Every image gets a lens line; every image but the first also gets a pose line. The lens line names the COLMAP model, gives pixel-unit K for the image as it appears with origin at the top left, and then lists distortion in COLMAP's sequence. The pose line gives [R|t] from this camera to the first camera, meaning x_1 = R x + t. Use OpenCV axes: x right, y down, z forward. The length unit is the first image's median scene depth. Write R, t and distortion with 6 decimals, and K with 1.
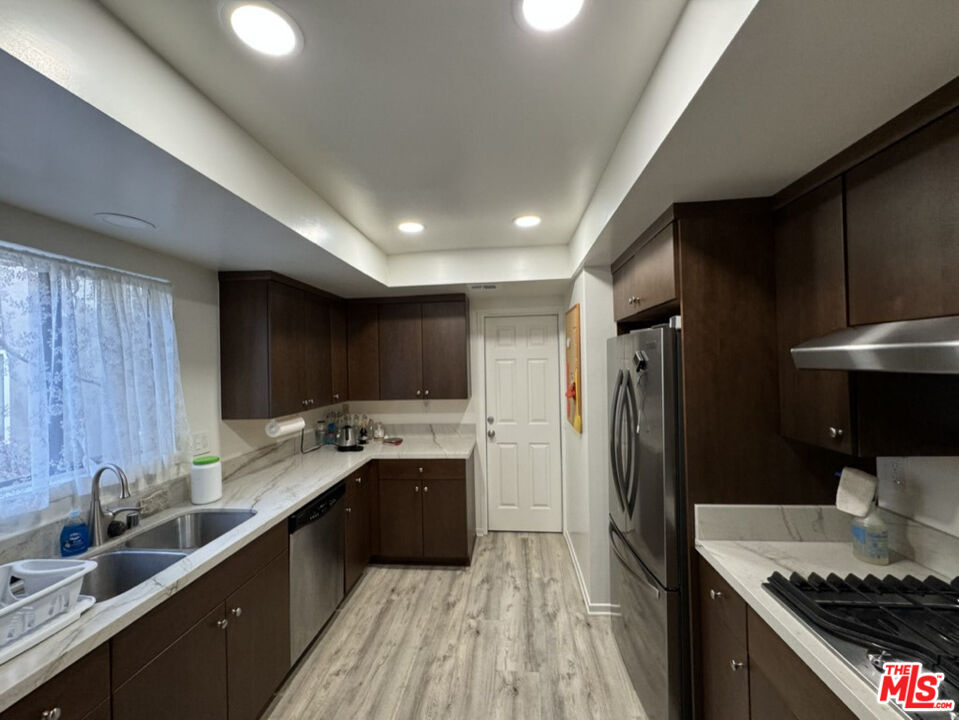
lens RADIAL K [[397.7, 0, 478.0], [0, 397.7, 361.8], [0, 0, 1]] dist [0.000022, 0.000177]
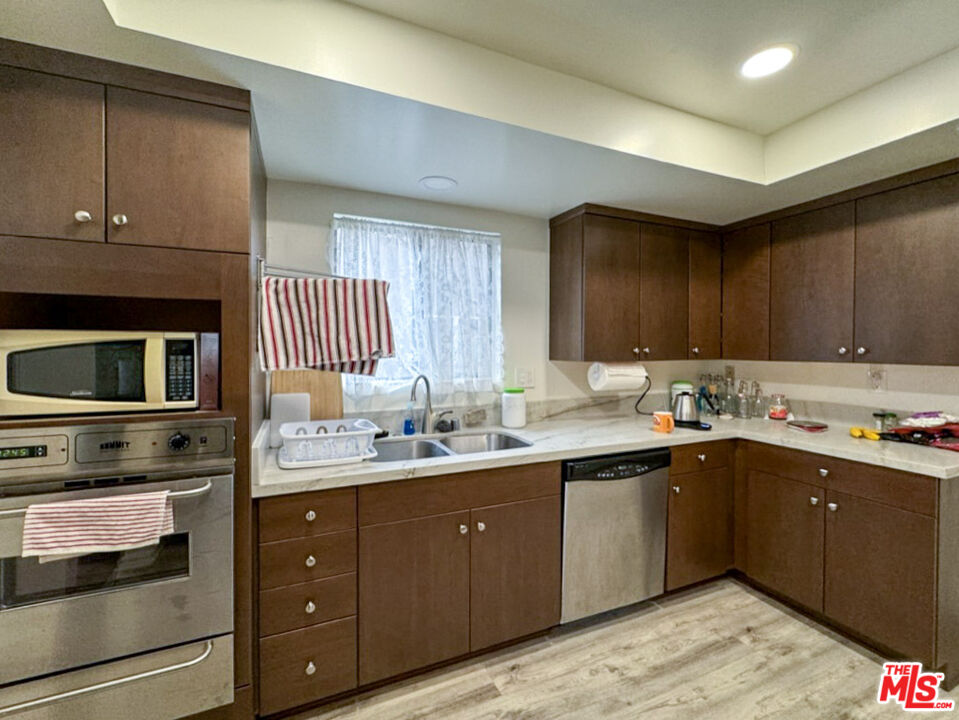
lens RADIAL K [[390.8, 0, 460.0], [0, 390.8, 353.5], [0, 0, 1]] dist [-0.000576, -0.000023]
pose [[0.461265, 0.033217, -0.886640, 0.170800], [0.001343, 0.999272, 0.038136, 0.090731], [0.887261, -0.018781, 0.460885, 0.321567]]
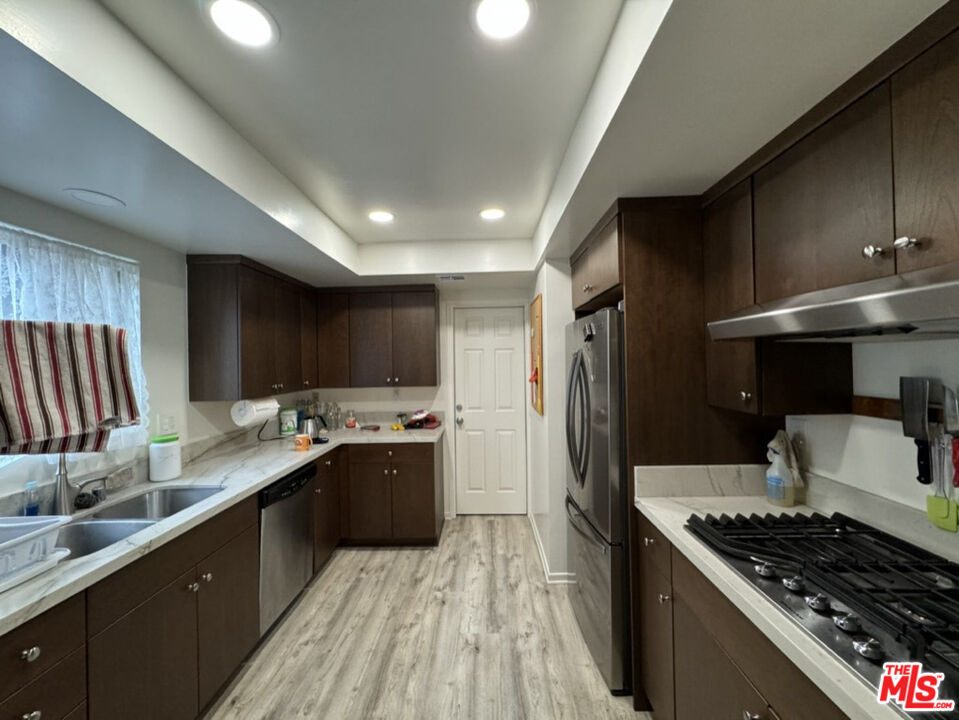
lens RADIAL K [[395.4, 0, 479.5], [0, 395.4, 360.0], [0, 0, 1]] dist [-0.000450, 0.000056]
pose [[0.997377, 0.004847, 0.072214, 0.016384], [-0.004887, 0.999988, 0.000367, 0.037774], [-0.072211, -0.000719, 0.997389, -0.053355]]
